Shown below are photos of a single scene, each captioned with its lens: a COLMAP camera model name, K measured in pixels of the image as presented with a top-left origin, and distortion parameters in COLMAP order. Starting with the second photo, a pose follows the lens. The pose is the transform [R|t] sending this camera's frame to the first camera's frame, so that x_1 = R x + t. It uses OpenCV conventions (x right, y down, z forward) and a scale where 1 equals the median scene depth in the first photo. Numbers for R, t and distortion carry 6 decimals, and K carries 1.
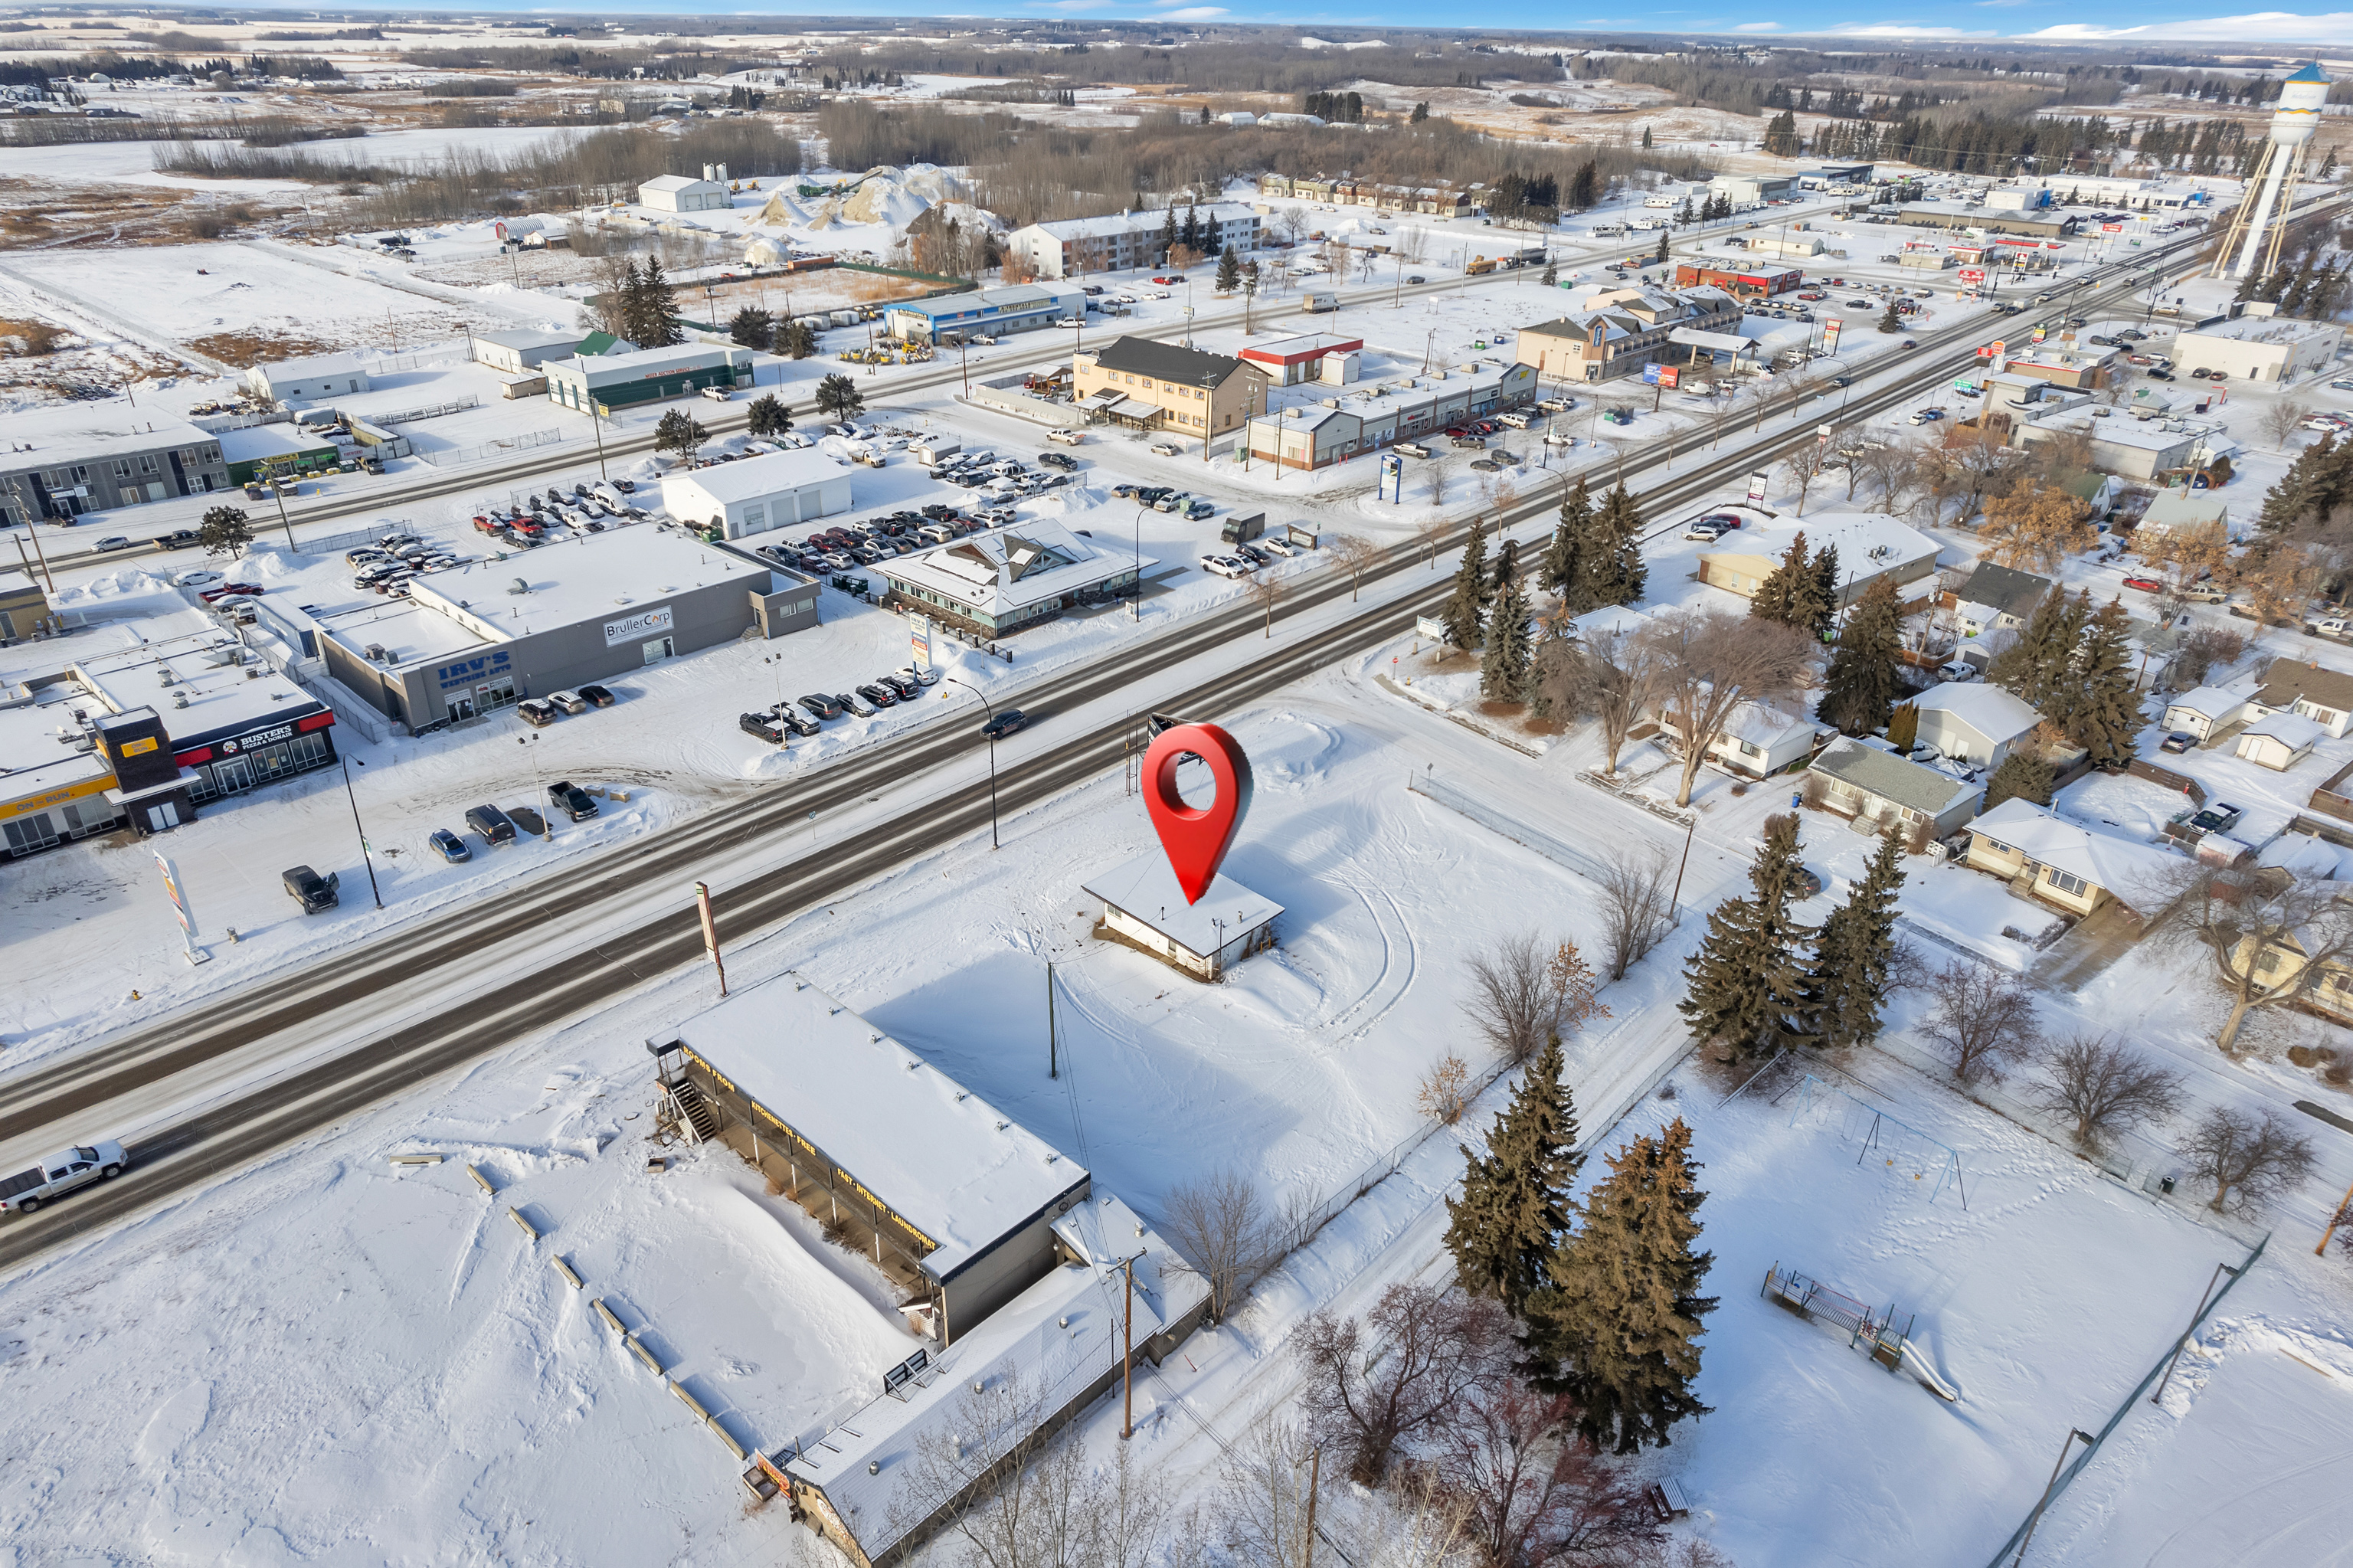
lens RADIAL K [[1503.3, 0, 1180.1], [0, 1503.3, 809.6], [0, 0, 1]] dist [-0.078169, 0.072878]
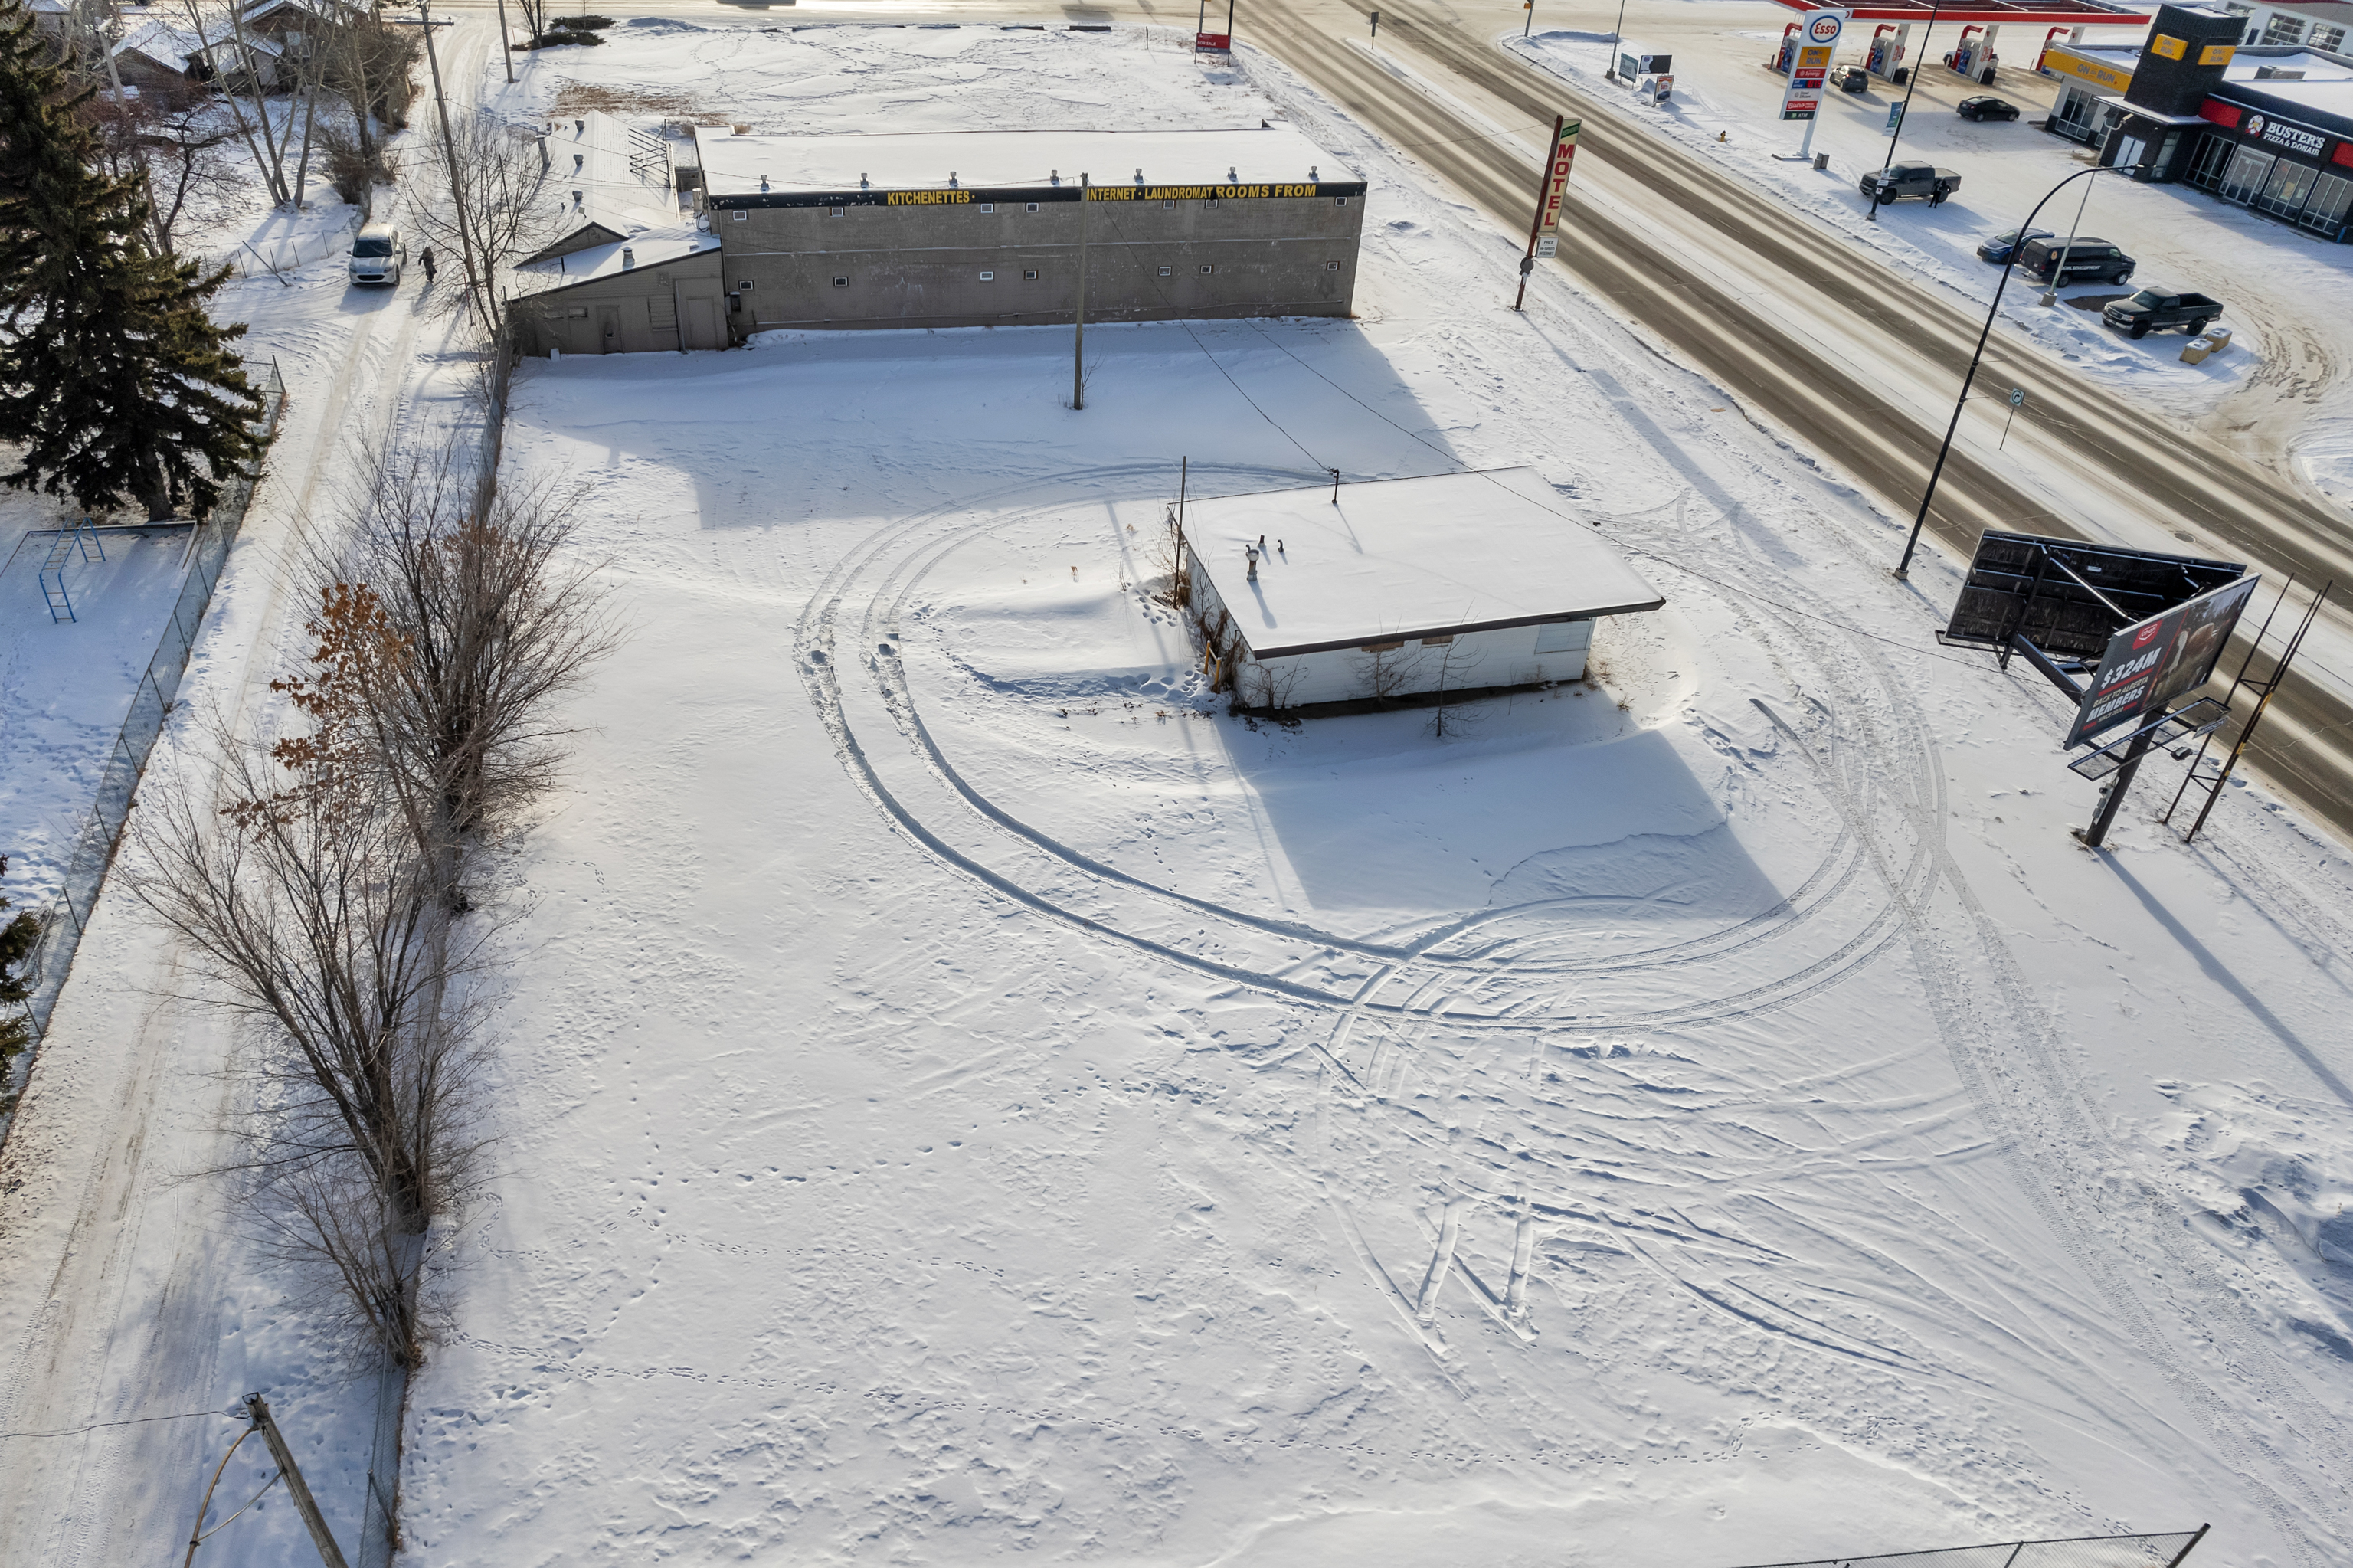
lens RADIAL K [[1613.0, 0, 1166.6], [0, 1613.0, 843.9], [0, 0, 1]] dist [-0.036740, 0.002103]
pose [[-0.525225, 0.481976, -0.701311, 0.398425], [-0.463447, 0.529180, 0.710764, -0.187638], [0.713691, 0.698332, -0.054568, 1.091542]]
